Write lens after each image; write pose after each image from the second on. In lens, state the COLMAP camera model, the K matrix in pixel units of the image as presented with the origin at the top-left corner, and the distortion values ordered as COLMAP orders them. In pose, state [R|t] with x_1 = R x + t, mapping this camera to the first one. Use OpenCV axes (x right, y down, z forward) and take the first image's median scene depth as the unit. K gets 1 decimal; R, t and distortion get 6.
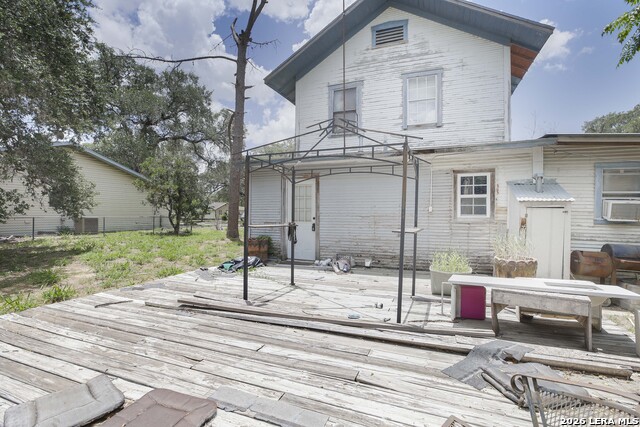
lens RADIAL K [[297.1, 0, 320.4], [0, 297.1, 210.8], [0, 0, 1]] dist [-0.021894, 0.001540]
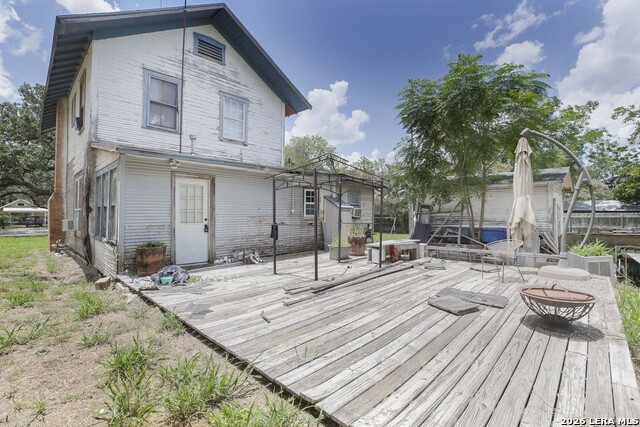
lens RADIAL K [[297.1, 0, 320.1], [0, 297.1, 213.4], [0, 0, 1]] dist [-0.021894, 0.001540]
pose [[0.379885, -0.010146, 0.924978, -1.140758], [-0.008174, 0.999864, 0.014325, -0.019805], [-0.924998, -0.013002, 0.379751, 0.367545]]
